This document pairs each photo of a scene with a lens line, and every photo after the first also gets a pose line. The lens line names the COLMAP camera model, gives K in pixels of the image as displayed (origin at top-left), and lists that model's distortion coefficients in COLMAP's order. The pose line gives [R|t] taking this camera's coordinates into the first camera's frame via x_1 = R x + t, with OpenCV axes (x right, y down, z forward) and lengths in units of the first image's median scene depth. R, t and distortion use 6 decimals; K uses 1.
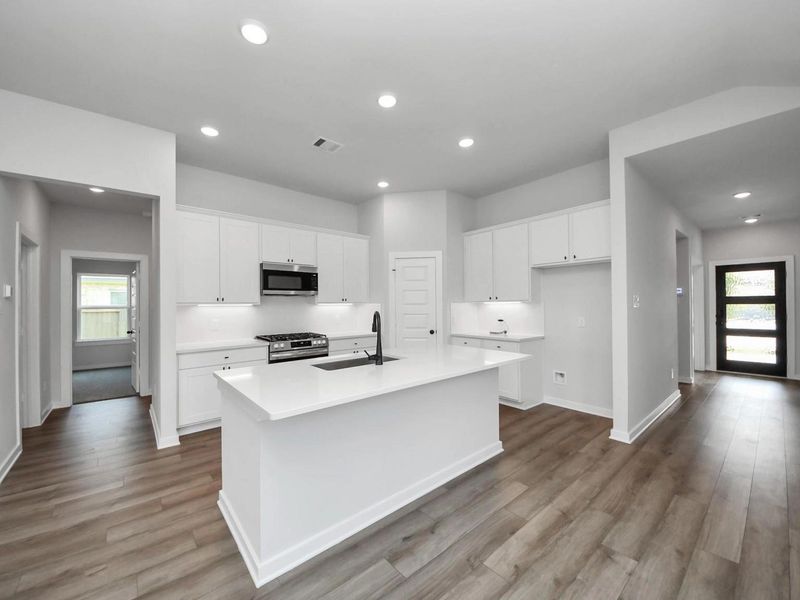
lens RADIAL K [[318.4, 0, 394.9], [0, 318.4, 302.9], [0, 0, 1]] dist [0.043068, -0.025066]
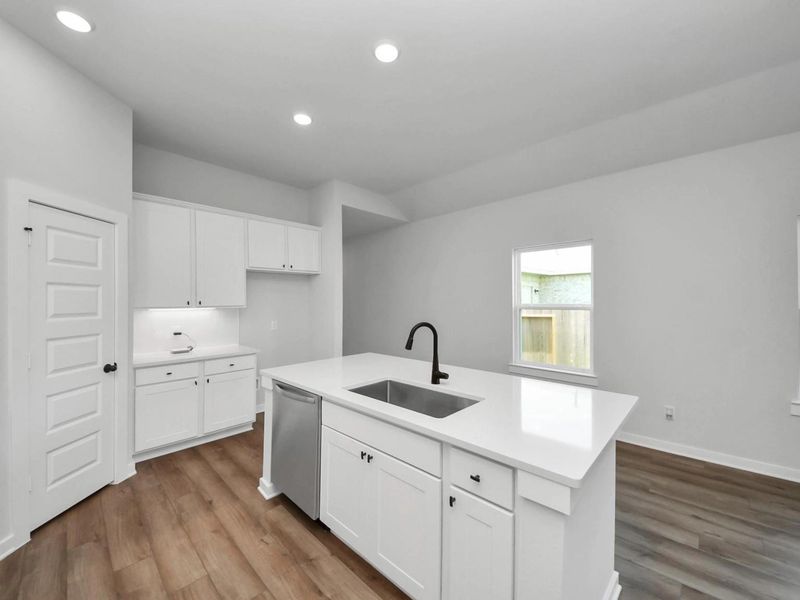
lens RADIAL K [[318.4, 0, 394.9], [0, 318.4, 302.9], [0, 0, 1]] dist [0.043068, -0.025066]
pose [[-0.102019, 0.010776, 0.994724, -0.549419], [0.003075, 0.999940, -0.010517, -0.007057], [-0.994778, 0.001986, -0.102046, 0.740654]]
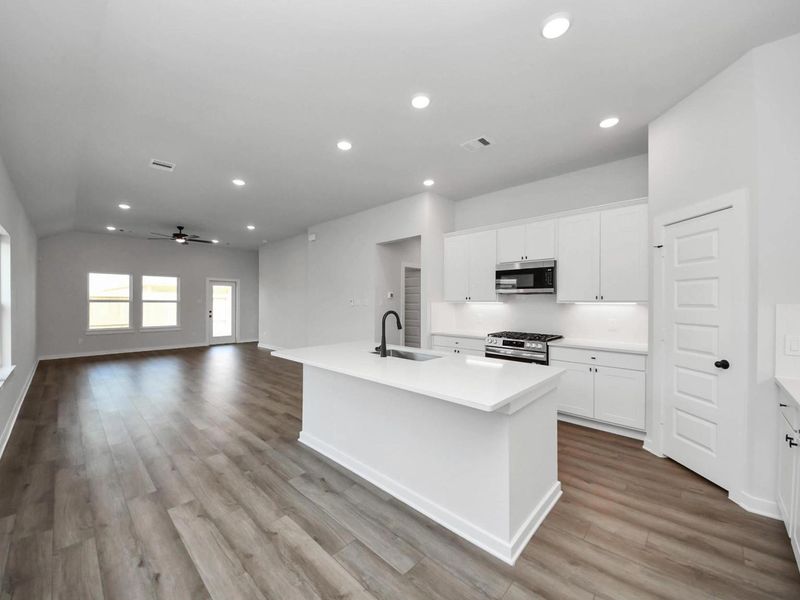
lens RADIAL K [[318.4, 0, 394.9], [0, 318.4, 302.9], [0, 0, 1]] dist [0.043068, -0.025066]
pose [[0.105326, 0.011497, -0.994371, 0.680982], [0.000621, 0.999932, 0.011627, -0.008012], [0.994438, -0.001842, 0.105311, 0.570886]]
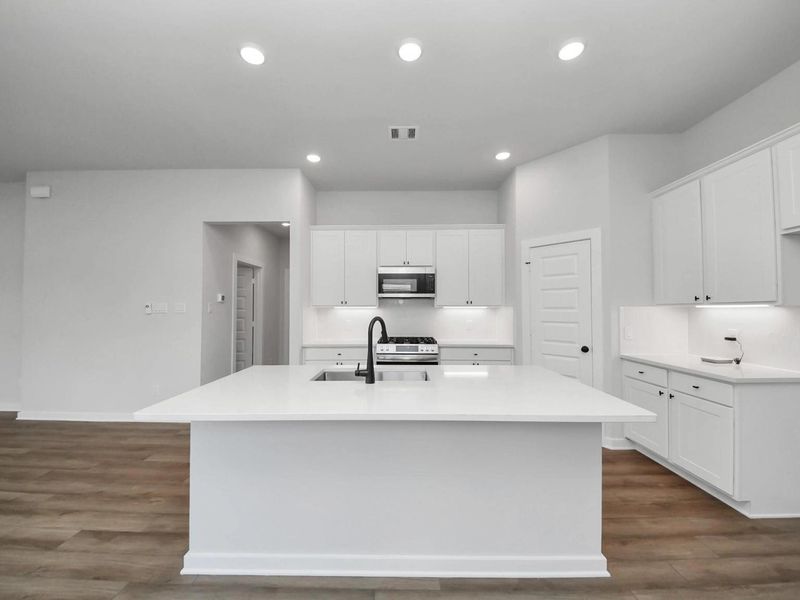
lens RADIAL K [[318.4, 0, 394.9], [0, 318.4, 302.9], [0, 0, 1]] dist [0.043068, -0.025066]
pose [[0.754047, -0.003839, -0.656809, 0.330051], [-0.000928, 0.999976, -0.006911, -0.002608], [0.656819, 0.005821, 0.754025, 0.266721]]
